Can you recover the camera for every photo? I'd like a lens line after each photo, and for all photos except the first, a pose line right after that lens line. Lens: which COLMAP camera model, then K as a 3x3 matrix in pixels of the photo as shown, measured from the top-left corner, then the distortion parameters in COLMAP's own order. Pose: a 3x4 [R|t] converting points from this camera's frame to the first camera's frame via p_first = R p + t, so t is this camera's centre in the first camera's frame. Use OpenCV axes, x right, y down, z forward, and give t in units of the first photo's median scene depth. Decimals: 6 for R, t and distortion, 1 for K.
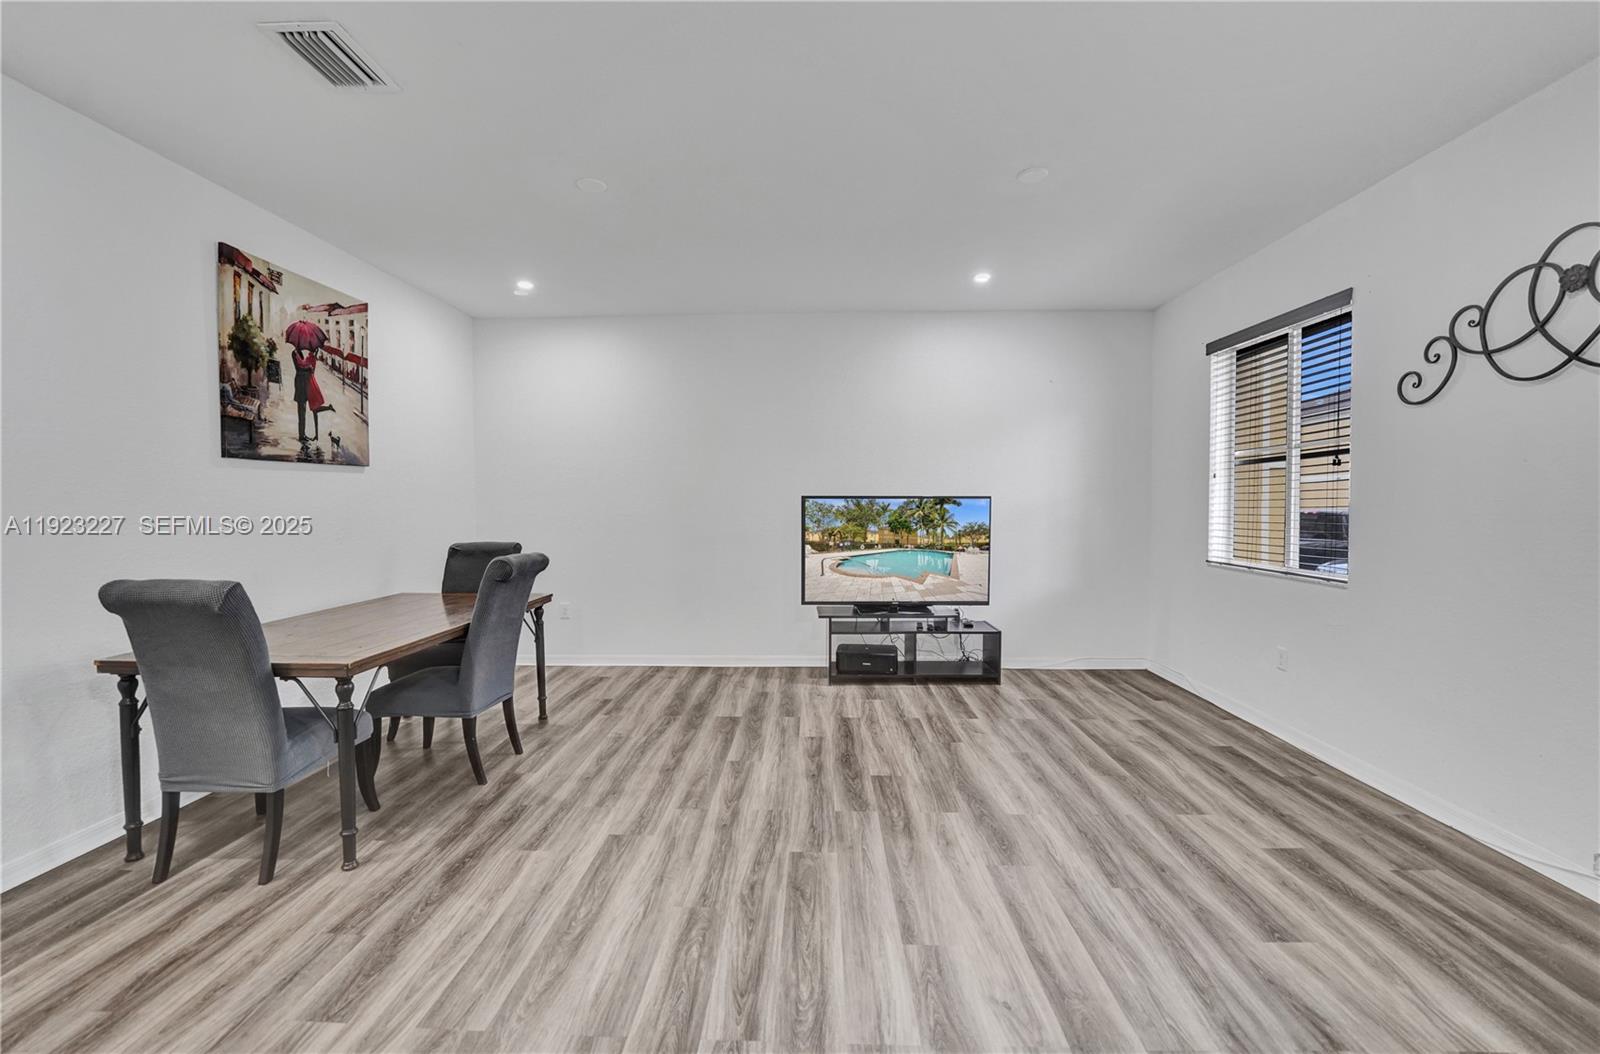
lens RADIAL K [[654.1, 0, 799.0], [0, 654.1, 522.9], [0, 0, 1]] dist [-0.027055, 0.001815]
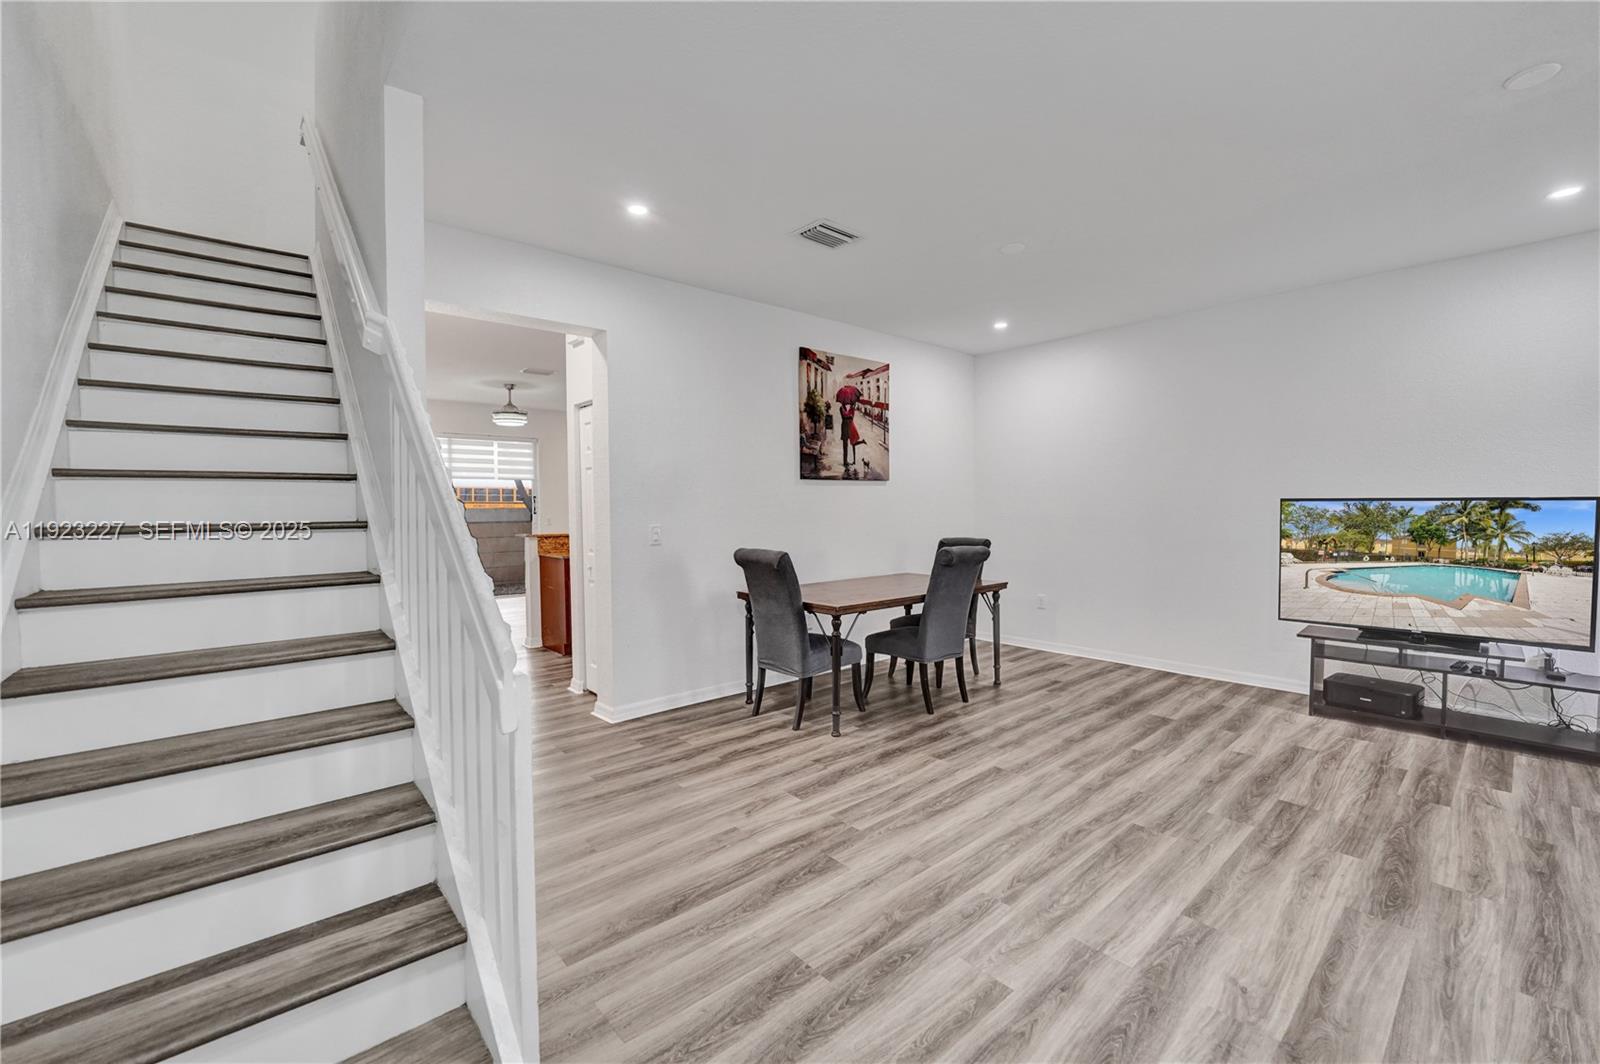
lens RADIAL K [[654.1, 0, 798.0], [0, 654.1, 531.4], [0, 0, 1]] dist [-0.027055, 0.001815]
pose [[0.674862, 0.024705, -0.737531, 0.296450], [-0.018599, 0.999691, 0.016467, 0.003222], [0.737710, 0.002604, 0.675113, -0.118006]]
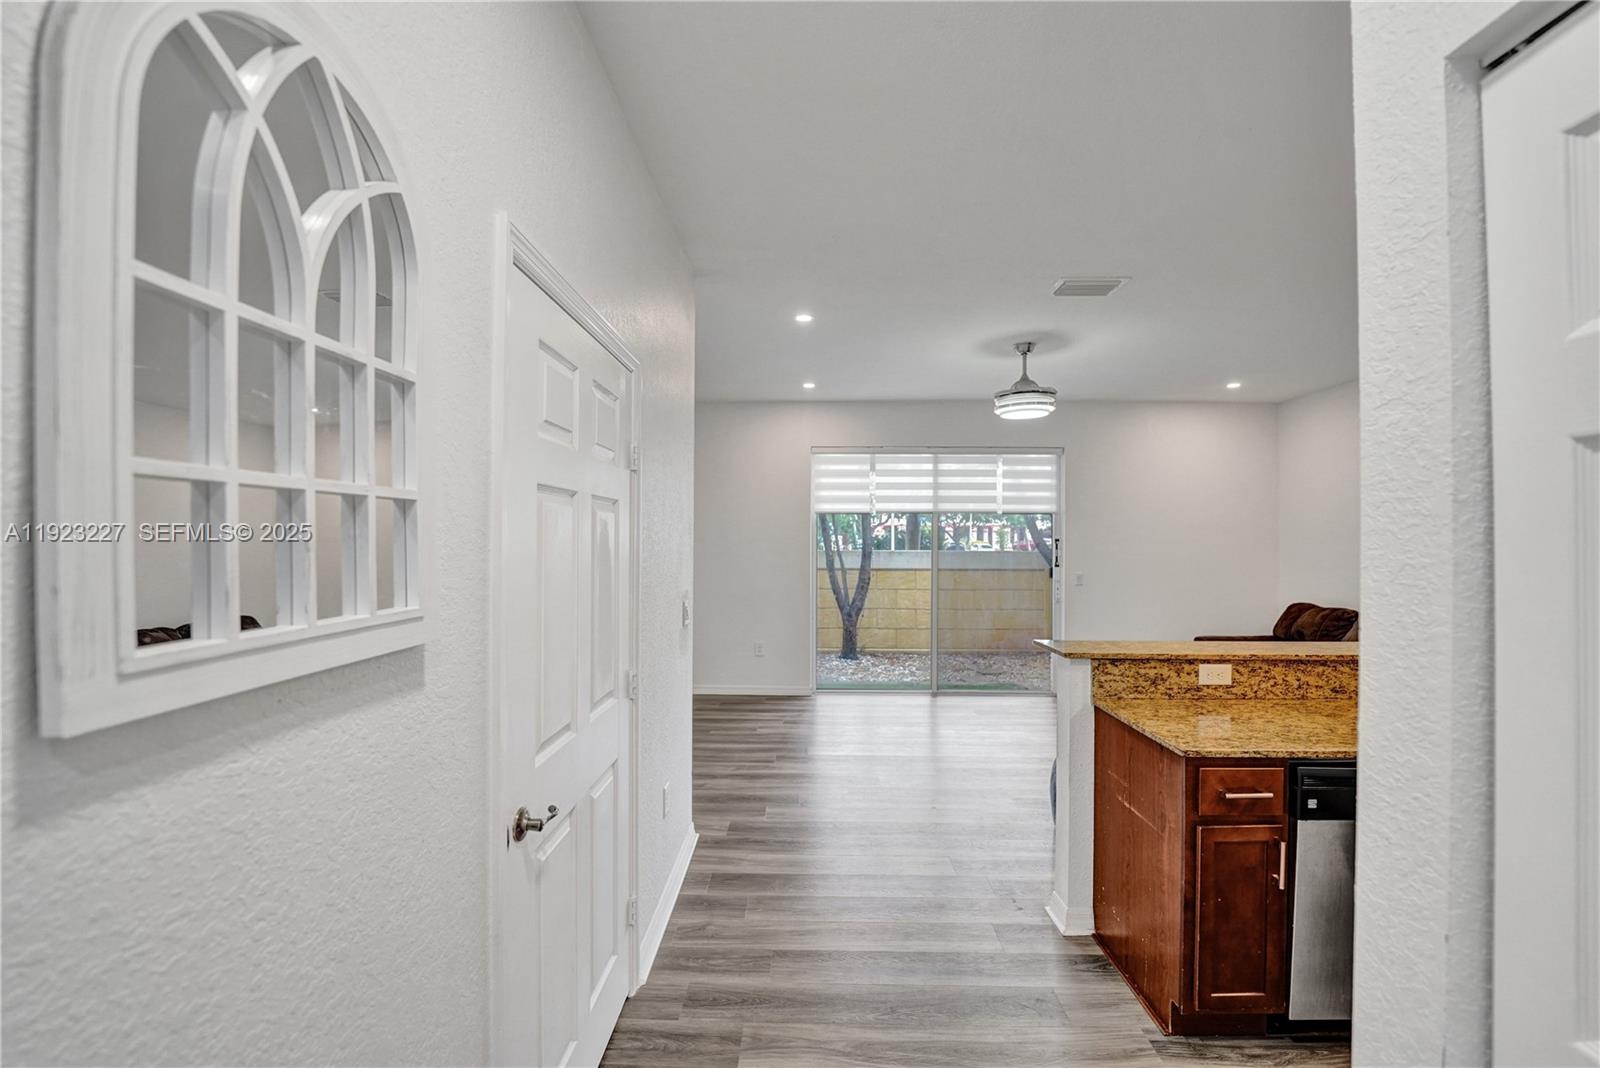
lens RADIAL K [[657.9, 0, 798.1], [0, 657.9, 535.7], [0, 0, 1]] dist [0.004464, 0.000671]
pose [[0.006830, -0.002640, -0.999973, -0.849774], [-0.040649, 0.999169, -0.002915, -0.059246], [0.999150, 0.040668, 0.006717, 0.253340]]
